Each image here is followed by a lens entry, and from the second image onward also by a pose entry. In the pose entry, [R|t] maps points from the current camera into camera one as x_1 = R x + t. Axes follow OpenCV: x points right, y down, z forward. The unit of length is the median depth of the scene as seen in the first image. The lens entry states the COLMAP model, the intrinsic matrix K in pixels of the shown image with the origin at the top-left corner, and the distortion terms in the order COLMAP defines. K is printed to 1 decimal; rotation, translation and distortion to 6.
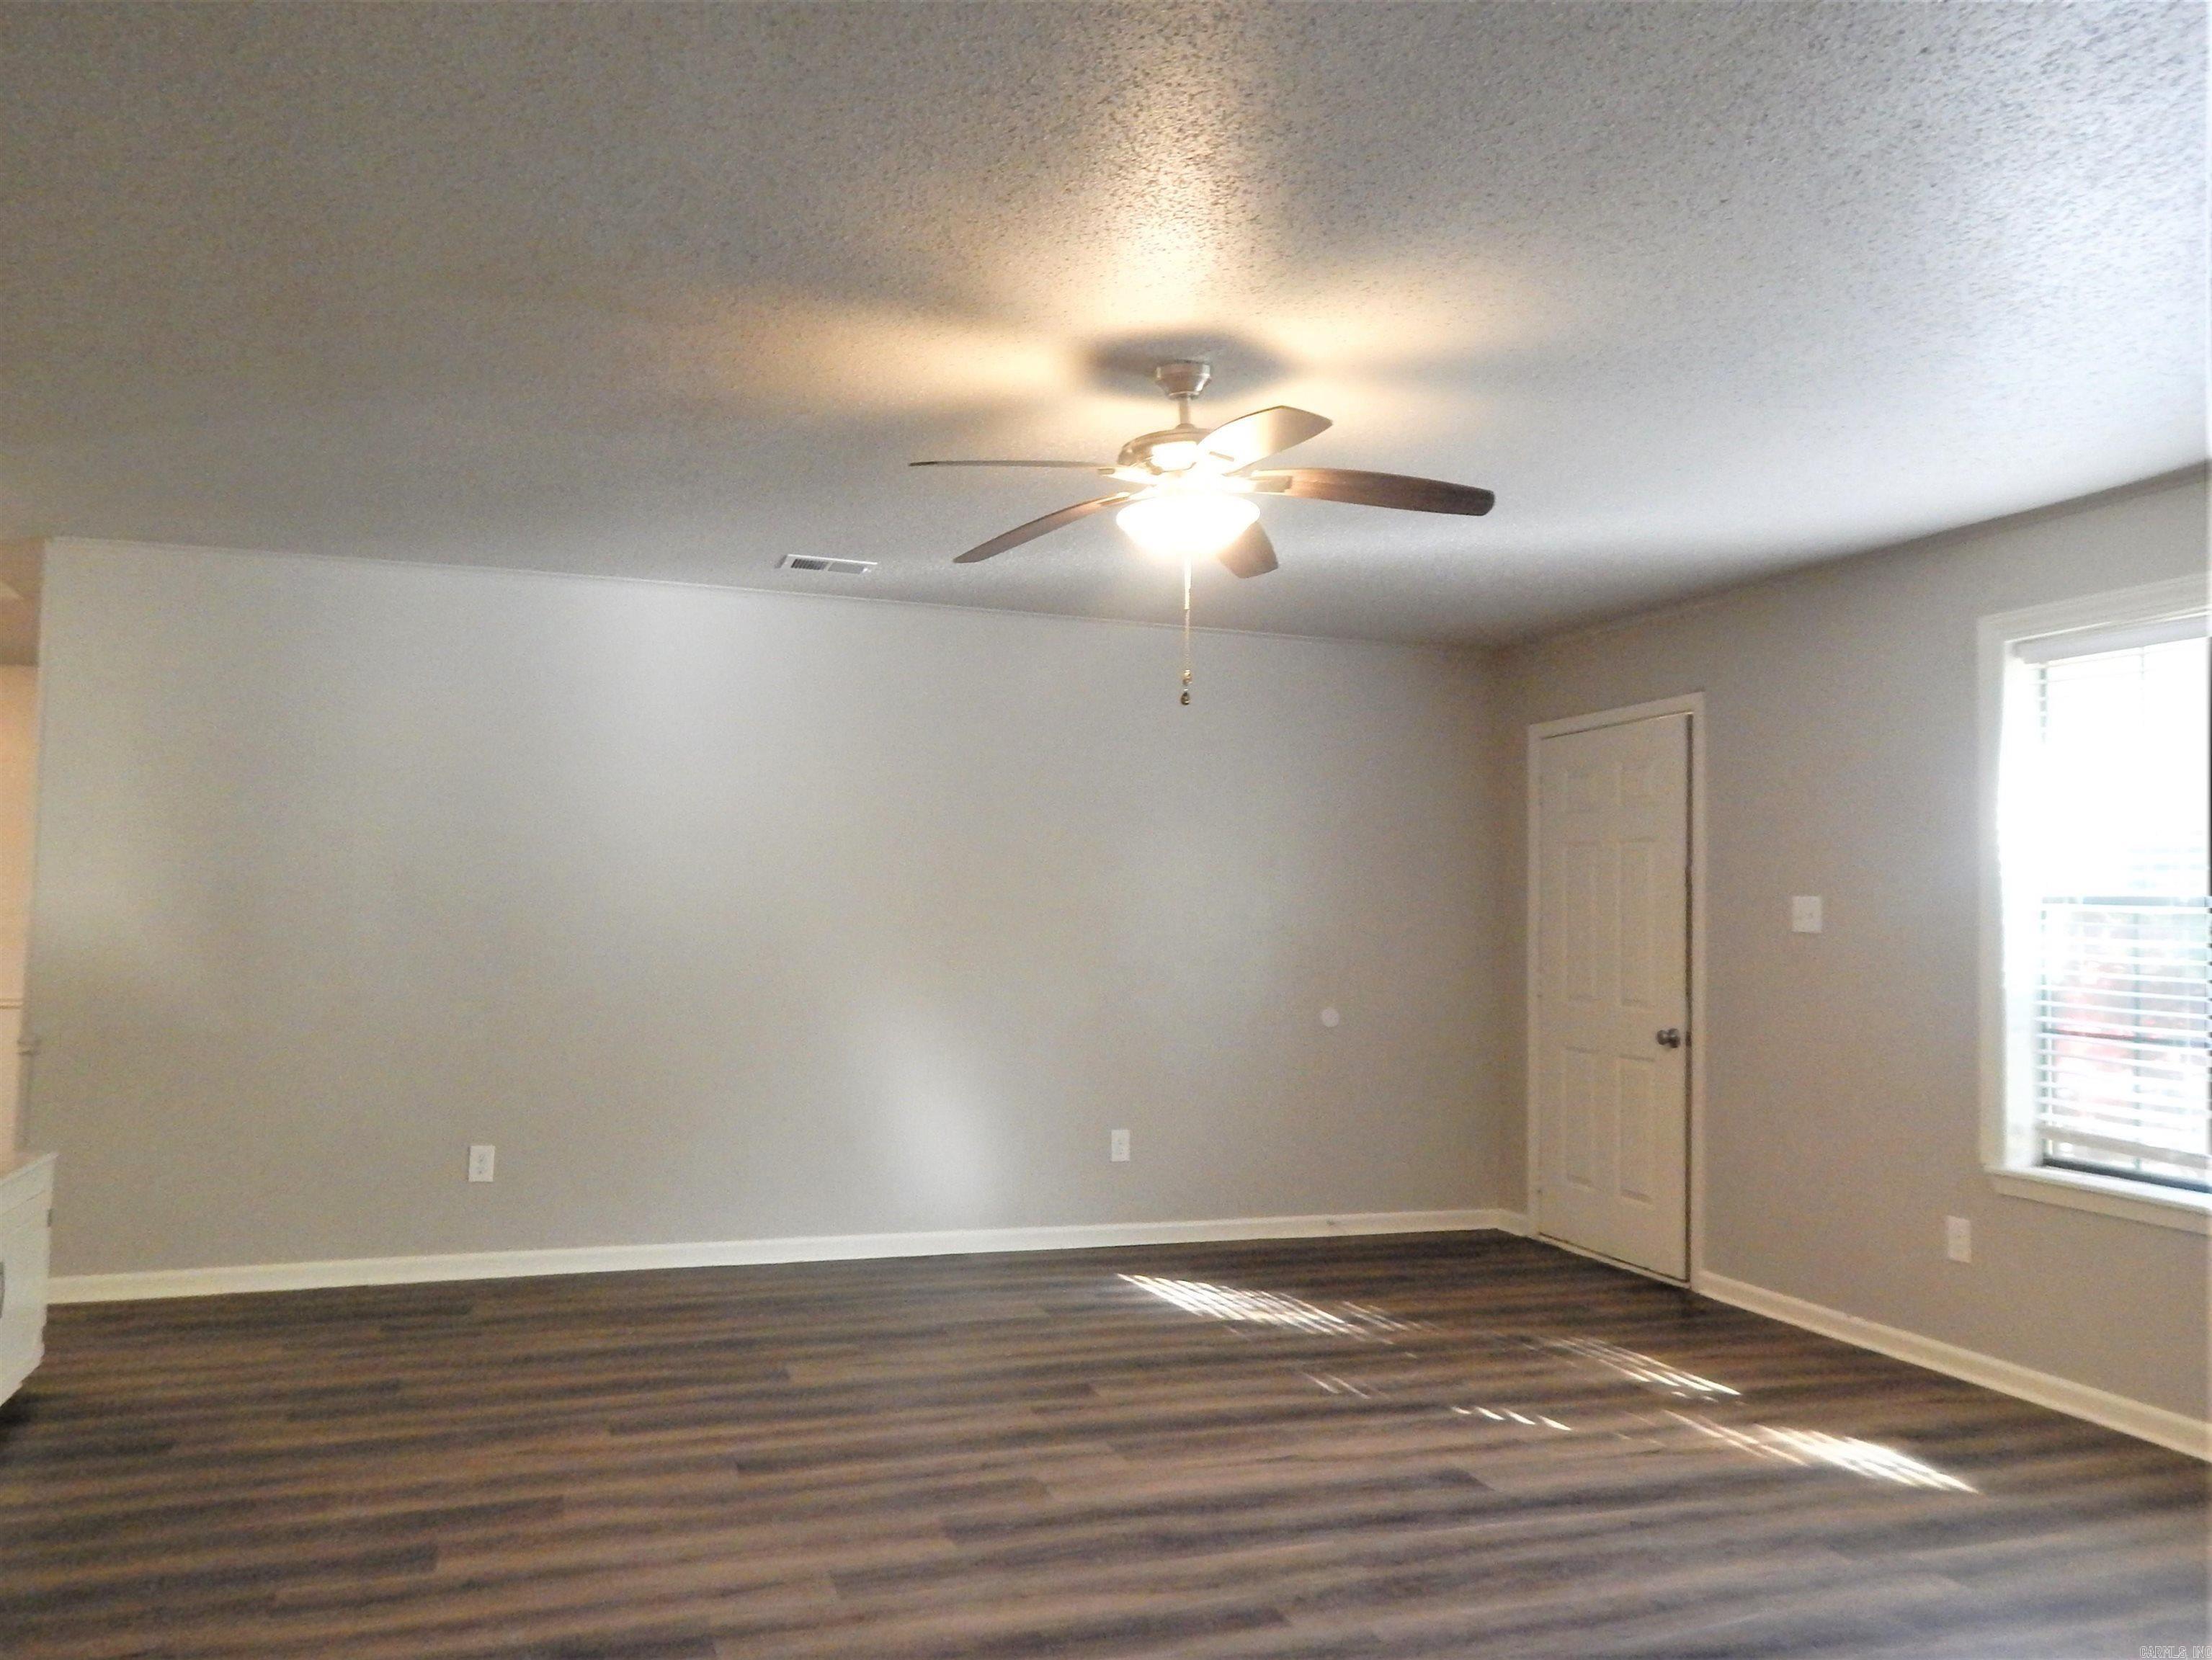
lens RADIAL K [[1618.2, 0, 1071.0], [0, 1618.2, 833.5], [0, 0, 1]] dist [-0.003662, -0.000277]
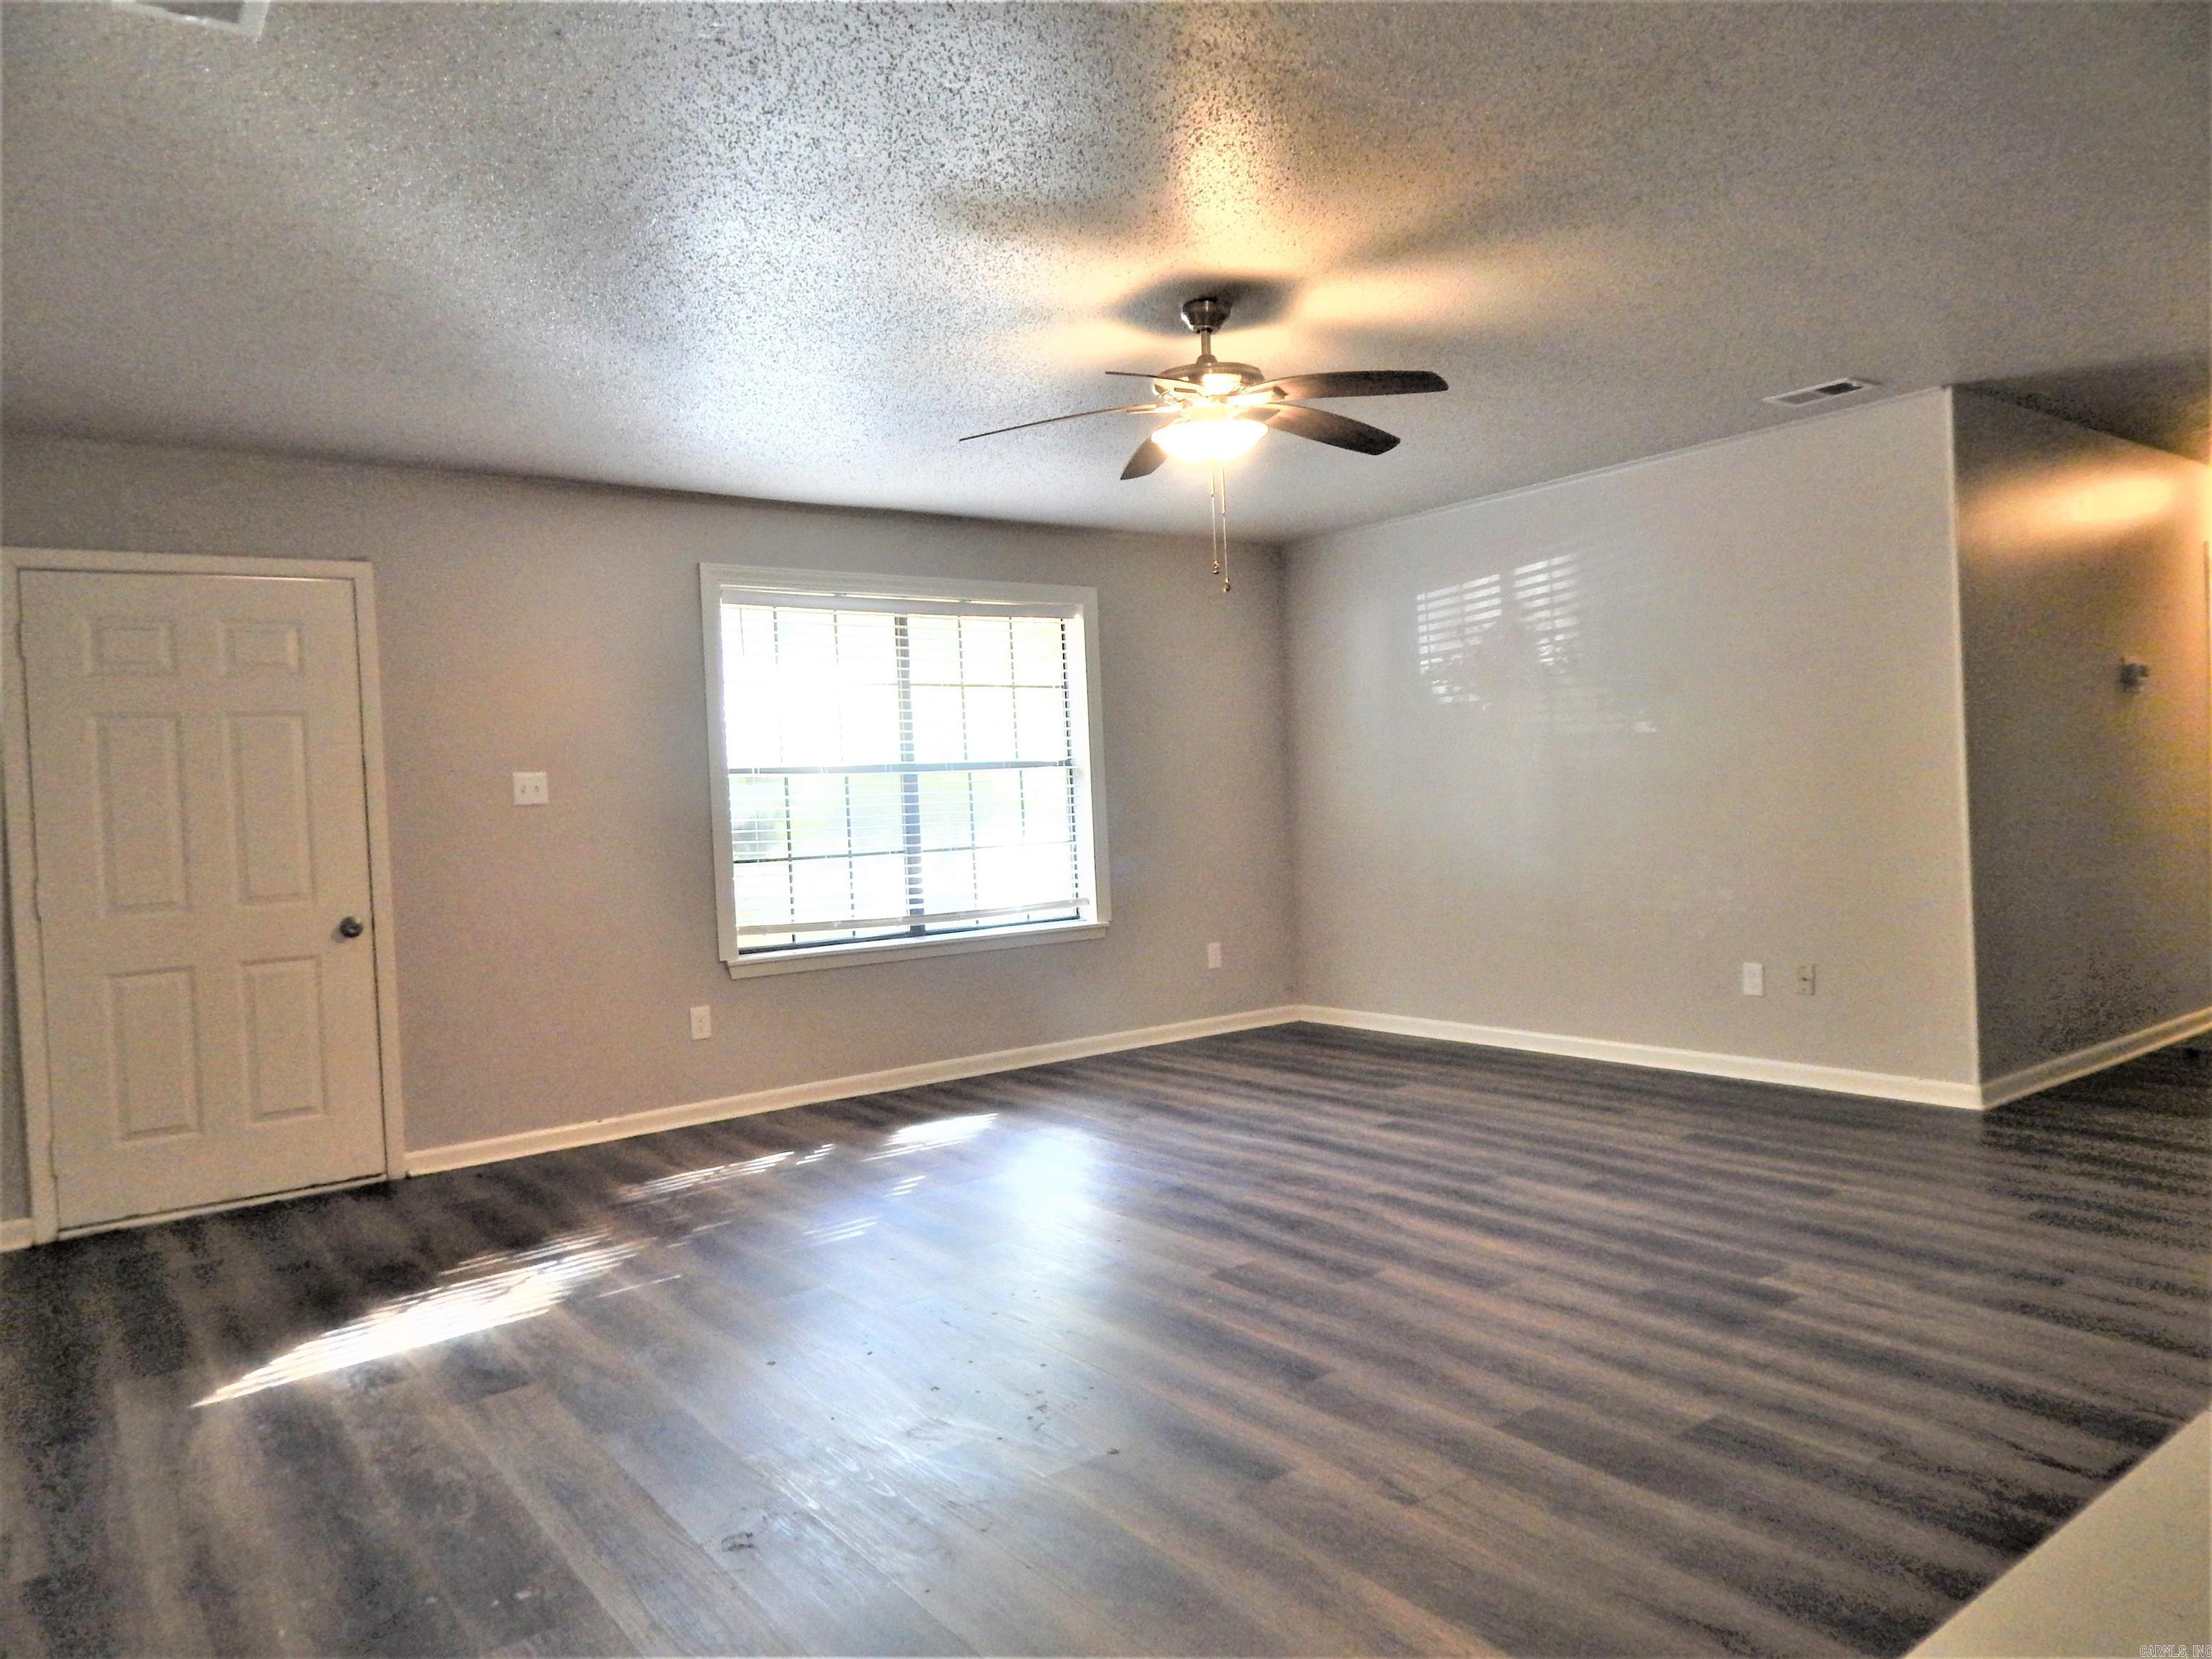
lens RADIAL K [[1494.9, 0, 1106.0], [0, 1494.9, 829.5], [0, 0, 1]] dist [0.007242, 0.002587]
pose [[-0.310103, -0.024945, 0.950376, -0.984813], [-0.007976, 0.999689, 0.023637, 0.076706], [-0.950669, -0.000250, -0.310206, 1.424687]]
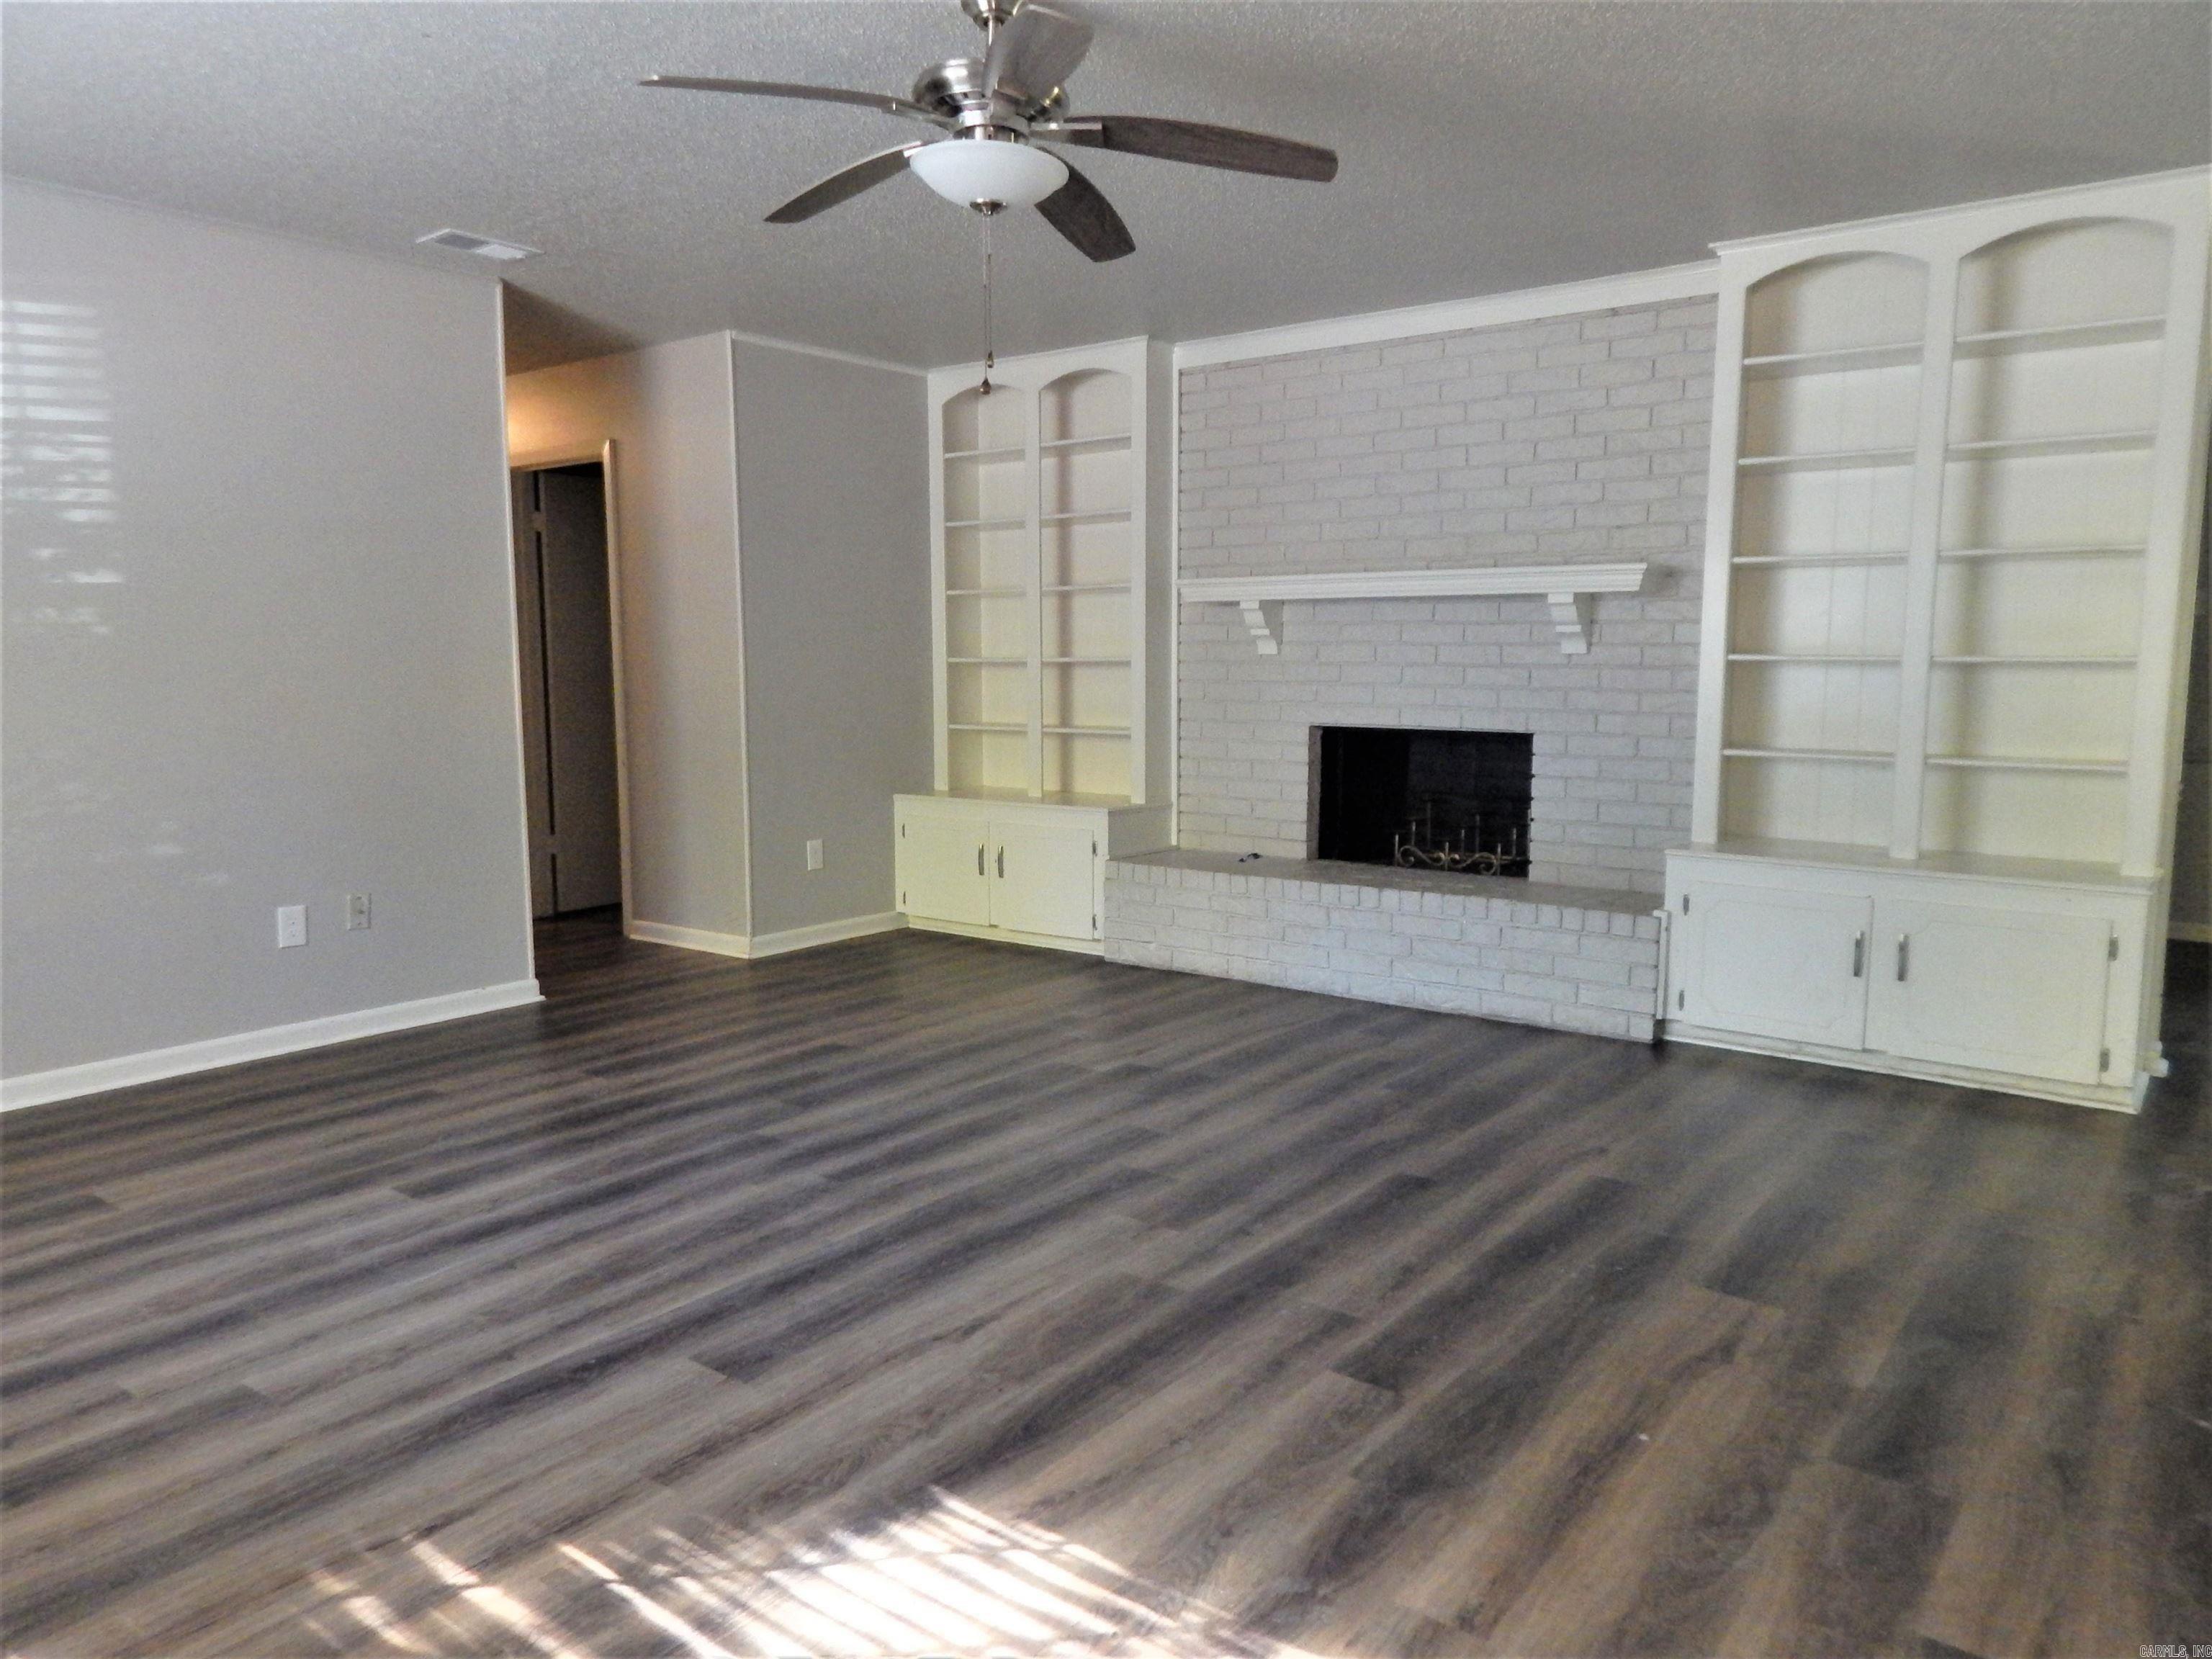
lens RADIAL K [[1494.9, 0, 1106.0], [0, 1494.9, 829.5], [0, 0, 1]] dist [0.007242, 0.002587]
pose [[-0.826580, 0.042463, -0.561215, 0.497070], [0.012096, 0.998260, 0.057716, 0.122725], [0.562689, 0.040919, -0.825656, 1.727876]]
